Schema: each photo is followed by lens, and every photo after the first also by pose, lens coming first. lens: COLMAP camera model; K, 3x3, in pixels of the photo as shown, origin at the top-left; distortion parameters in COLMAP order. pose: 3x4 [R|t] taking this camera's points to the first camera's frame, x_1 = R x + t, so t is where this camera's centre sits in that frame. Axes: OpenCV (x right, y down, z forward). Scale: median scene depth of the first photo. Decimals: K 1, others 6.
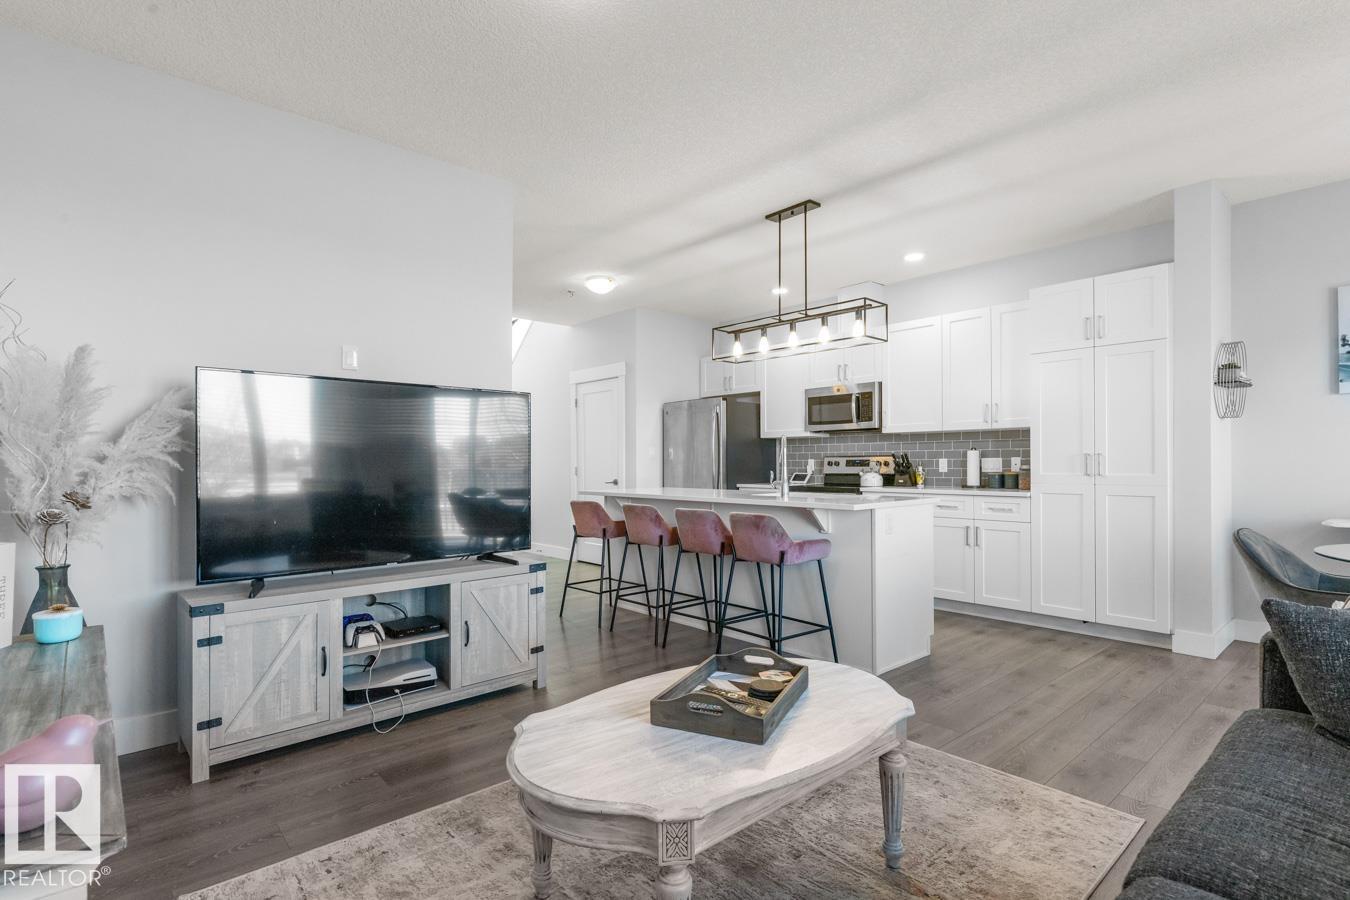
lens RADIAL K [[662.4, 0, 660.6], [0, 662.4, 460.8], [0, 0, 1]] dist [-0.000949, -0.000142]
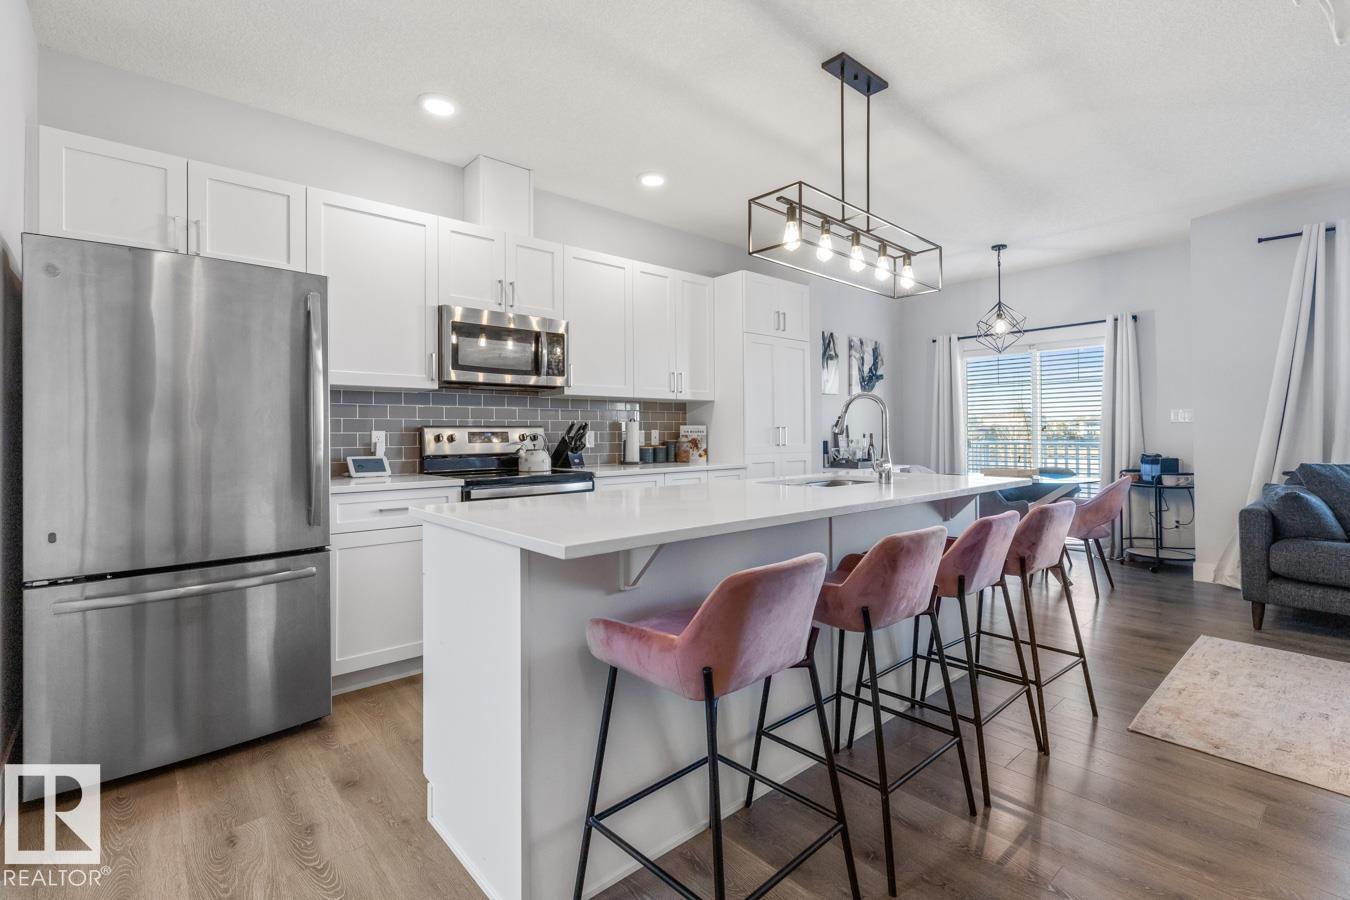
lens RADIAL K [[610.7, 0, 671.7], [0, 610.7, 430.7], [0, 0, 1]] dist [-0.002523, -0.000749]
pose [[-0.000386, 0.005578, 0.999984, -0.324369], [0.001518, 0.999983, -0.005578, 0.000718], [-0.999999, 0.001516, -0.000394, 0.886077]]
